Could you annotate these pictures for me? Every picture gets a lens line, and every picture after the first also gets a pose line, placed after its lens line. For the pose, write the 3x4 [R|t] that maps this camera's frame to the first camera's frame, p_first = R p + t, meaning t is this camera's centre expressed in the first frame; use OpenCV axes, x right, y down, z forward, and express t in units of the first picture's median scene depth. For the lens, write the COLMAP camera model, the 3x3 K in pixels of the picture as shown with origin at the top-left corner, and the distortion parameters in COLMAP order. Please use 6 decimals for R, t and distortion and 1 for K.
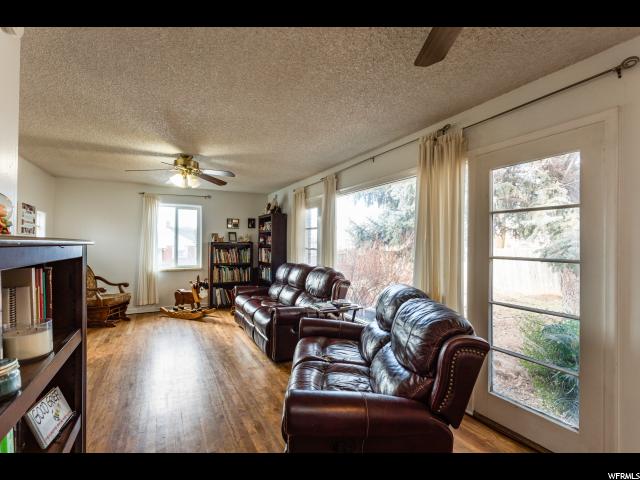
lens RADIAL K [[301.7, 0, 317.0], [0, 301.7, 241.7], [0, 0, 1]] dist [0.000257, -0.000006]
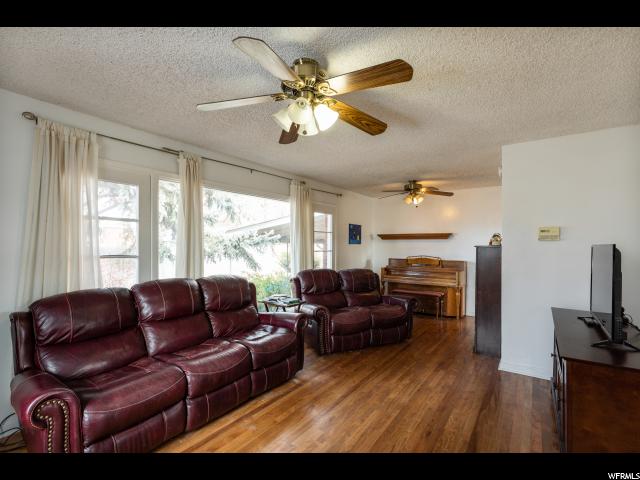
lens RADIAL K [[303.9, 0, 318.8], [0, 303.9, 246.6], [0, 0, 1]] dist [0.000865, 0.000109]
pose [[-0.448879, -0.016308, 0.893443, -0.651056], [-0.012131, 0.999853, 0.012155, -0.001355], [-0.893510, -0.005382, -0.449011, 0.860288]]
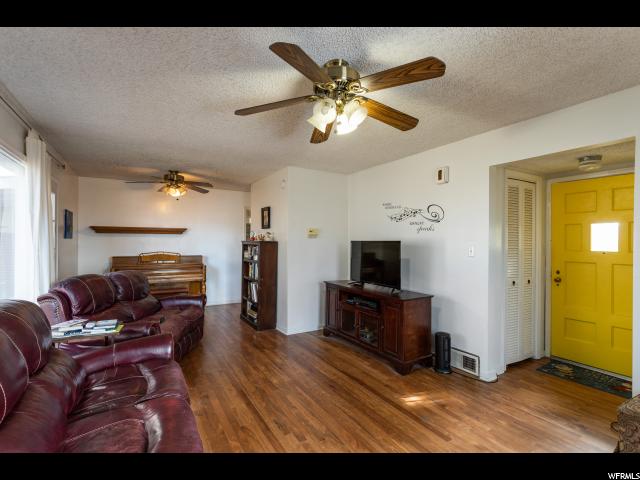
lens RADIAL K [[301.7, 0, 317.0], [0, 301.7, 241.7], [0, 0, 1]] dist [0.000257, -0.000006]
pose [[-0.998522, -0.014786, -0.052296, -0.291598], [-0.014552, 0.999882, -0.004850, 0.004287], [0.052362, -0.004082, -0.998620, 1.071692]]
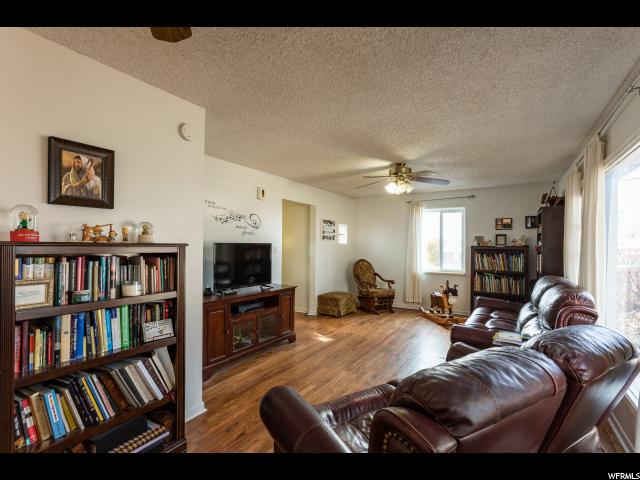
lens RADIAL K [[301.7, 0, 317.0], [0, 301.7, 241.7], [0, 0, 1]] dist [0.000257, -0.000006]
pose [[0.487796, -0.010729, -0.872892, 0.237824], [-0.002994, 0.999898, -0.013963, 0.003064], [0.872953, 0.009425, 0.487714, 0.158282]]
